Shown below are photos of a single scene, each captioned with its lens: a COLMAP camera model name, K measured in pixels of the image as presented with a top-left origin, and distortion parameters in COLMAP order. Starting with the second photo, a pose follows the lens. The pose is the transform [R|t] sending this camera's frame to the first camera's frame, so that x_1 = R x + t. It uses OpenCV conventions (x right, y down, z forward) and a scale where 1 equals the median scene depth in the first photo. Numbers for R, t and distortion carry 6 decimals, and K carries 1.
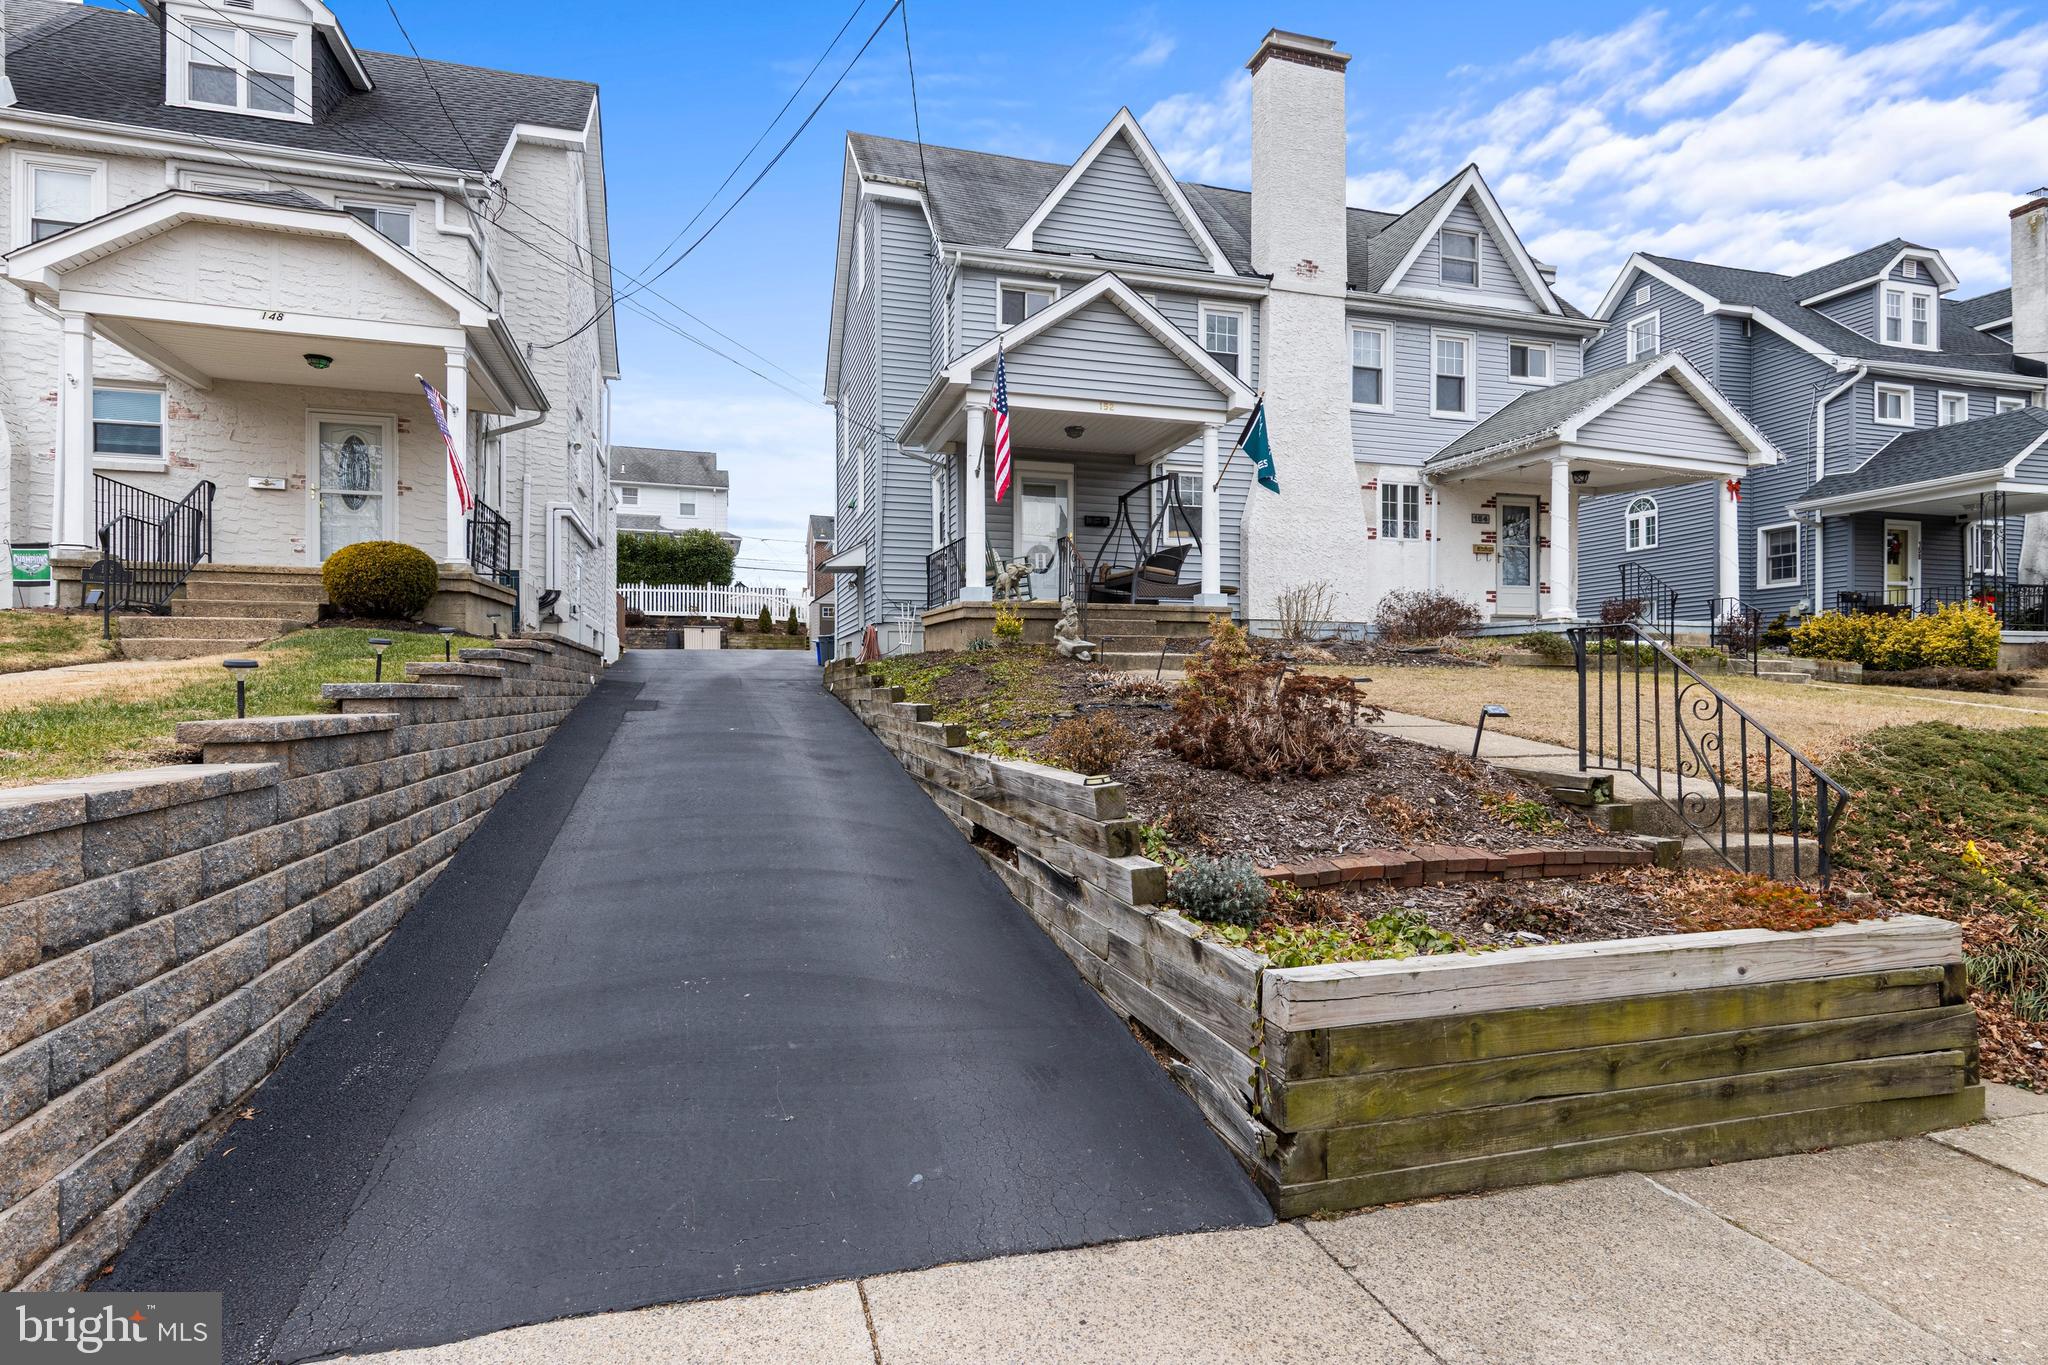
lens RADIAL K [[1042.0, 0, 1025.0], [0, 1042.0, 688.3], [0, 0, 1]] dist [0.014500, -0.003628]
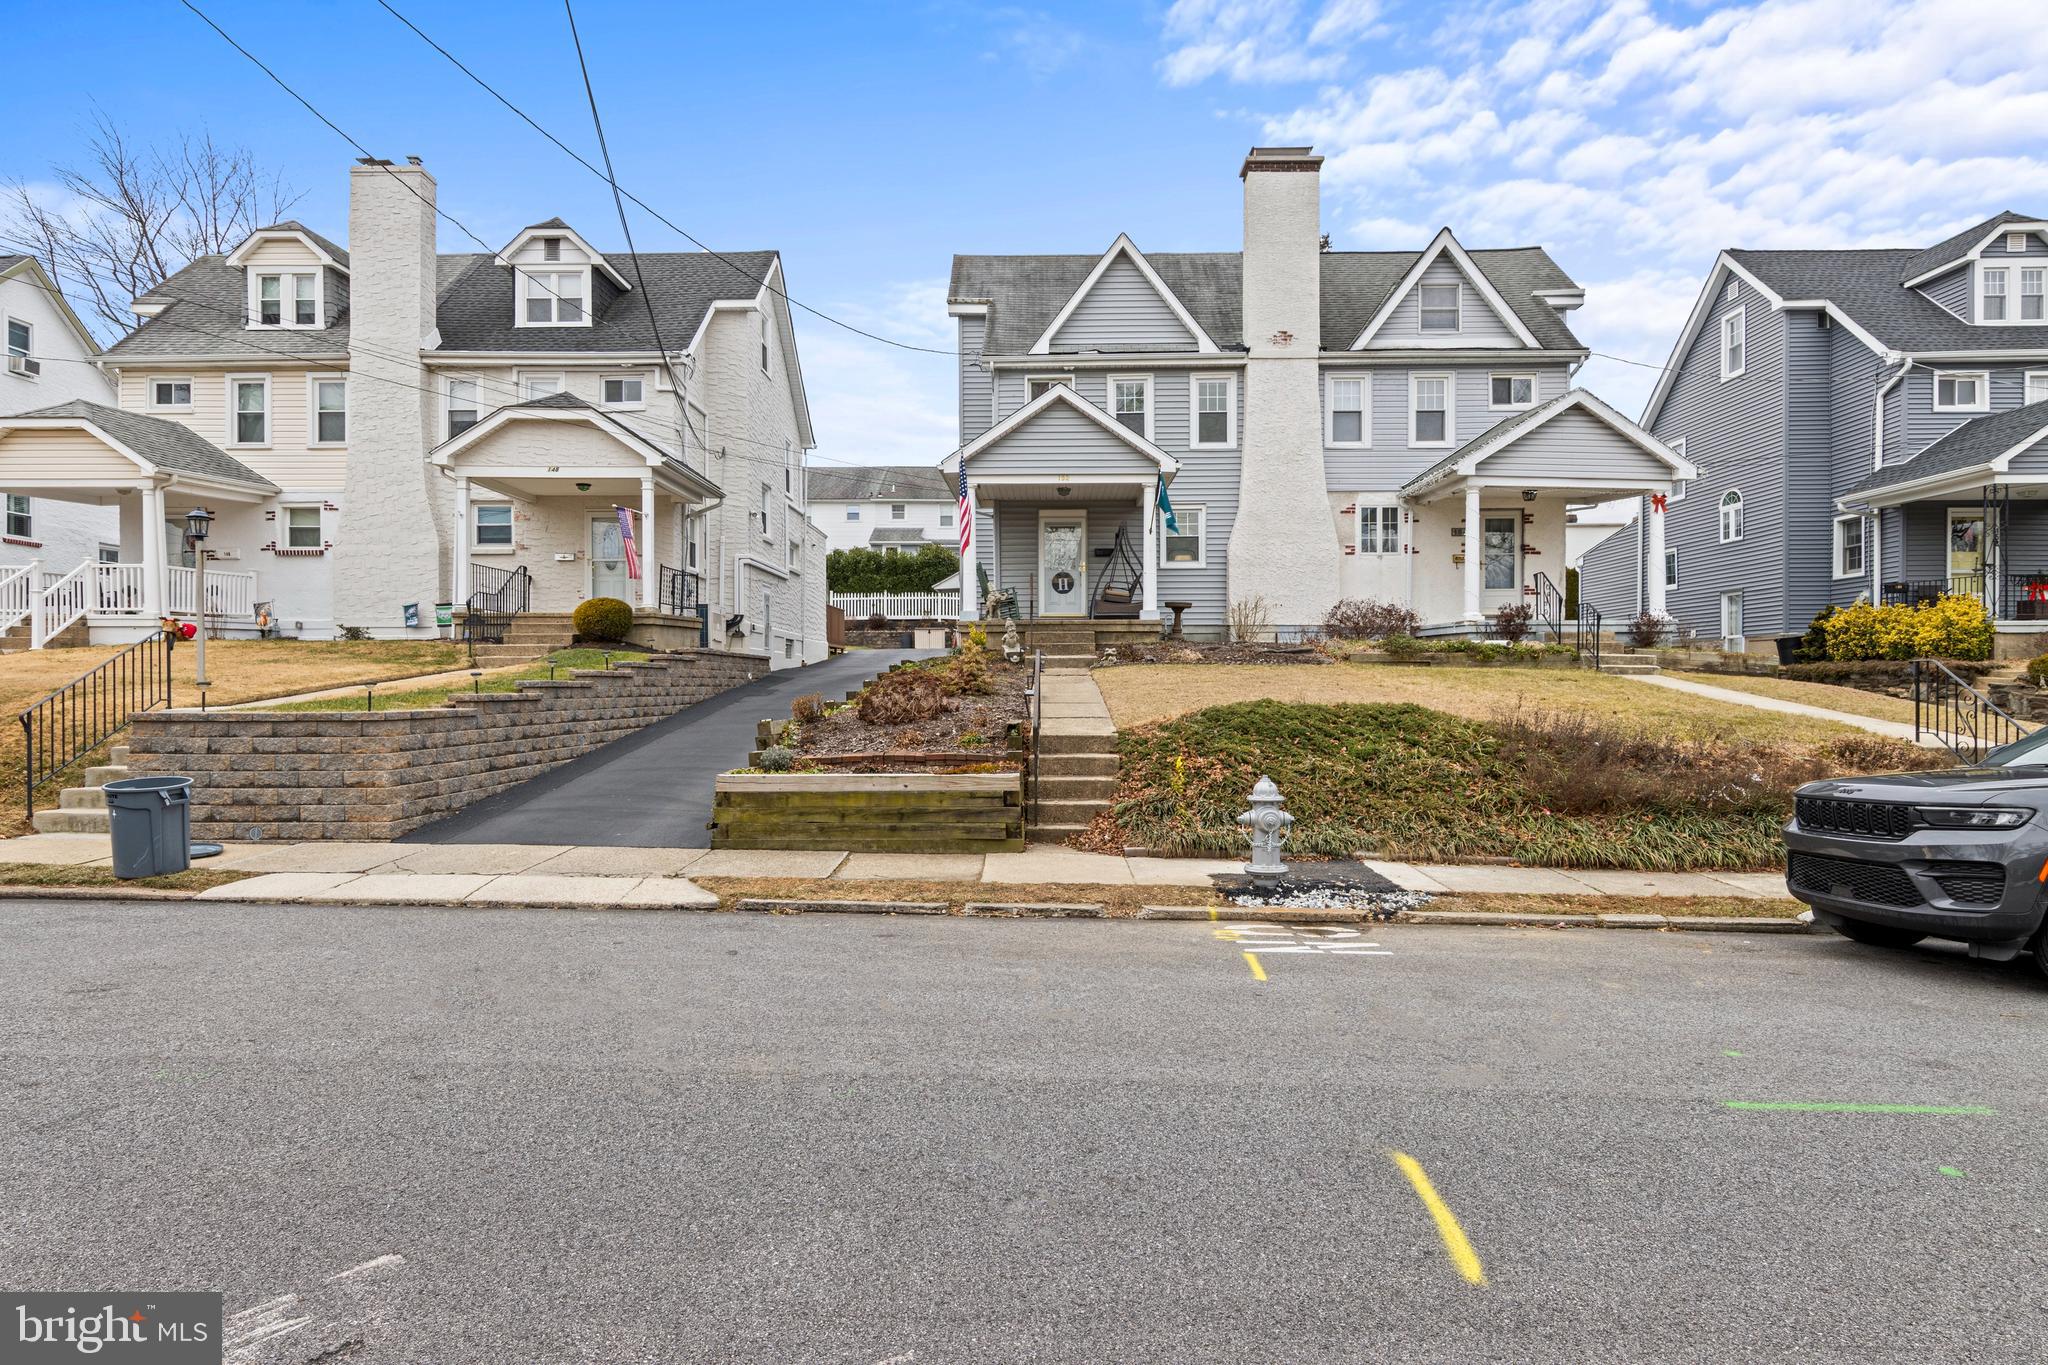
lens RADIAL K [[1102.7, 0, 1028.0], [0, 1102.7, 685.4], [0, 0, 1]] dist [0.011350, 0.000832]
pose [[0.953590, -0.002061, -0.301102, 0.397102], [0.003491, 0.999985, 0.004213, -0.000296], [0.301089, -0.005069, 0.953583, -0.348497]]
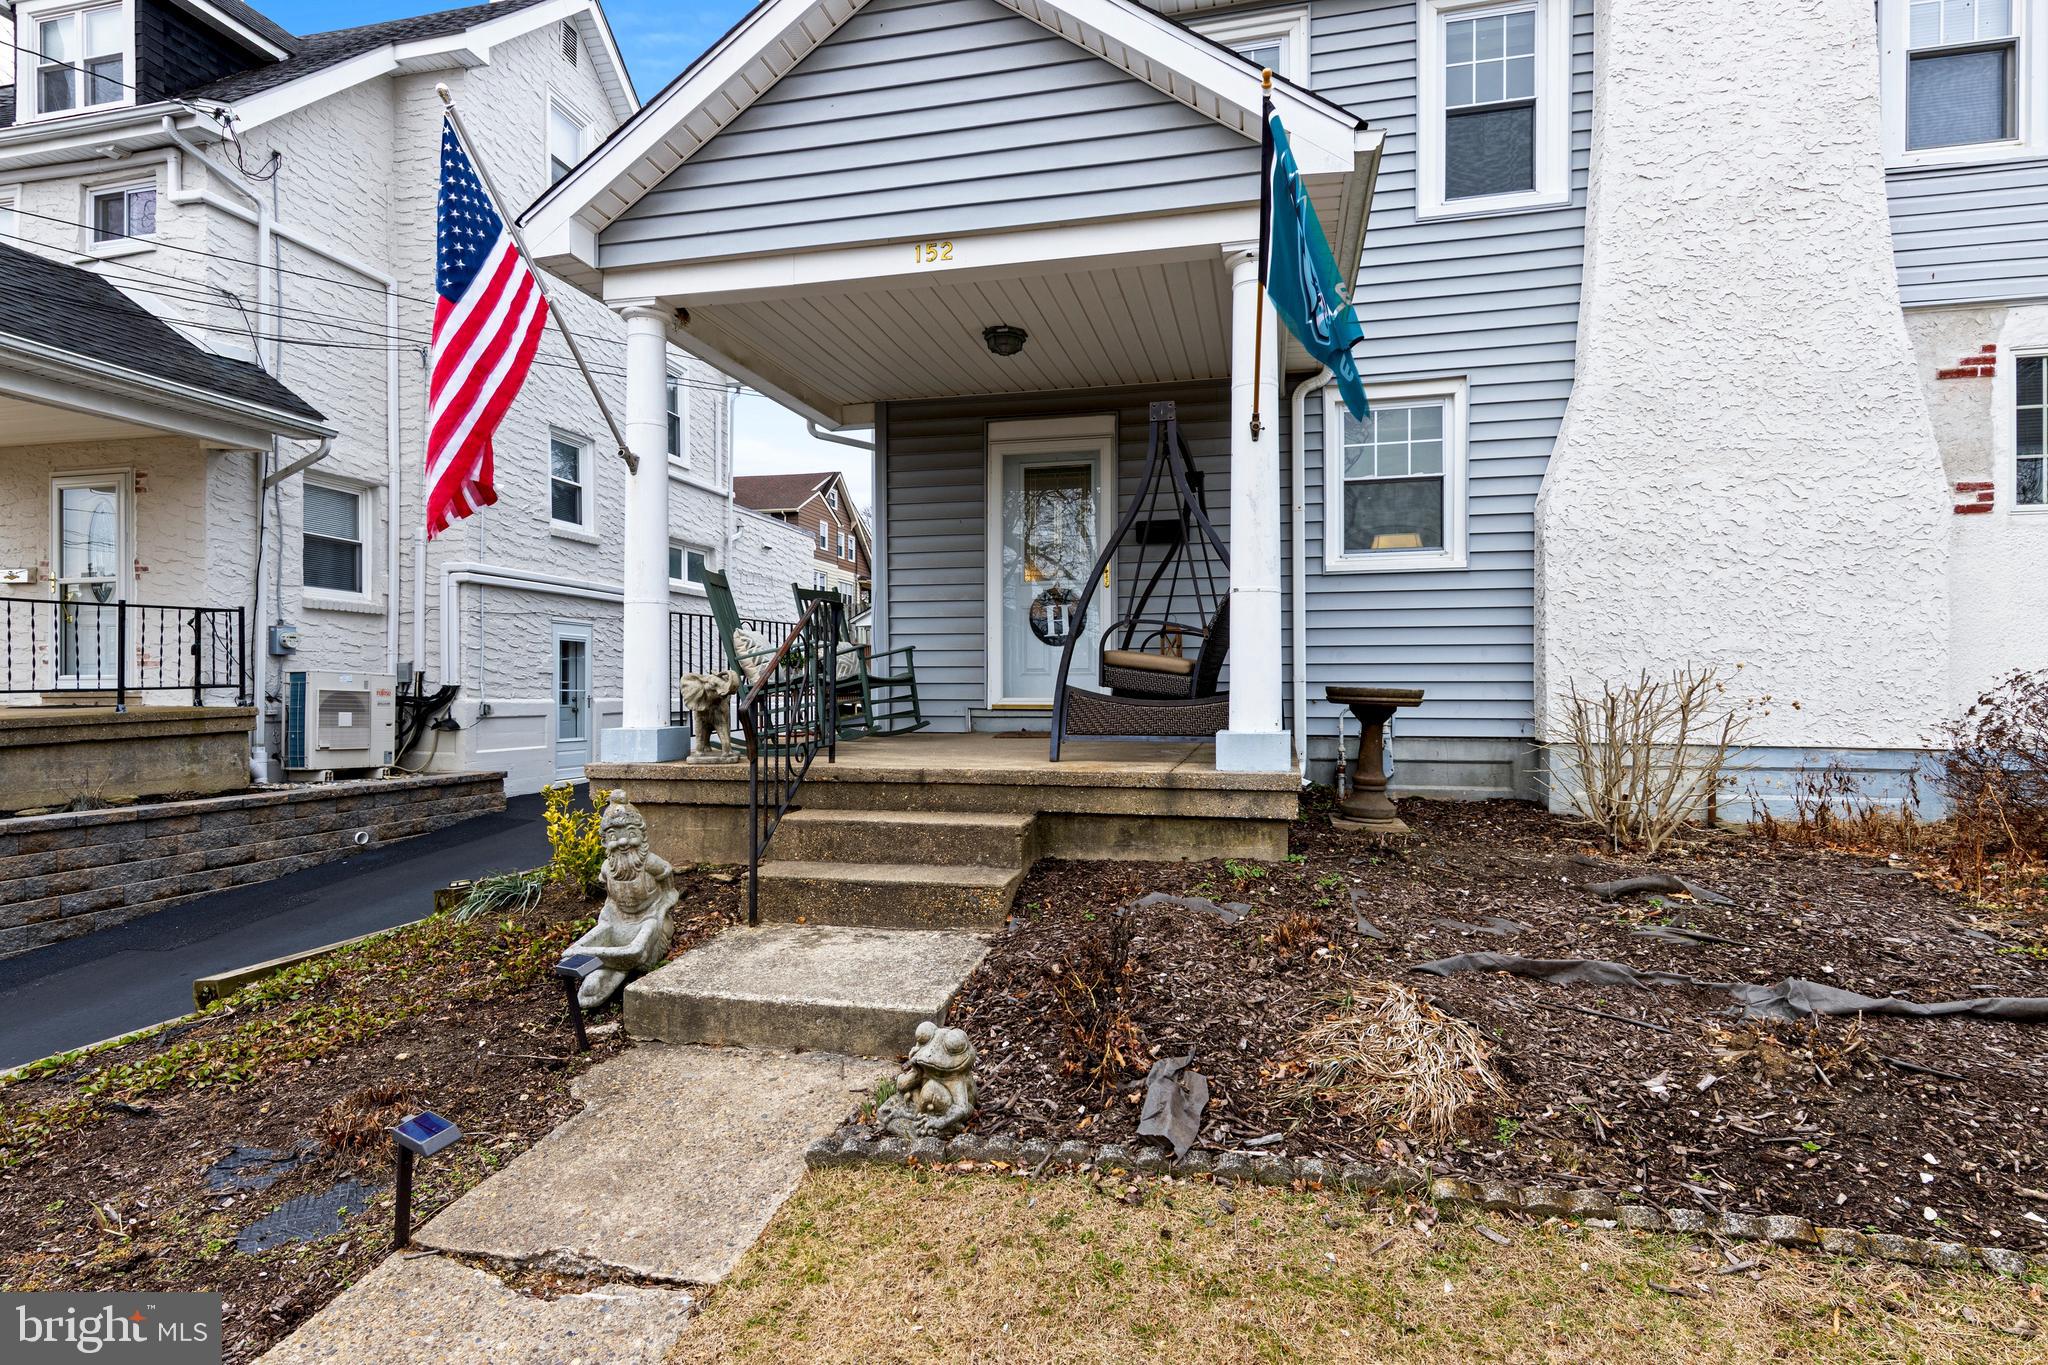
lens RADIAL K [[1042.0, 0, 1025.0], [0, 1042.0, 688.3], [0, 0, 1]] dist [0.014500, -0.003628]
pose [[0.868613, -0.001661, -0.495489, 0.248824], [0.002402, 0.999997, 0.000859, -0.091741], [0.495486, -0.001936, 0.868614, 0.570679]]
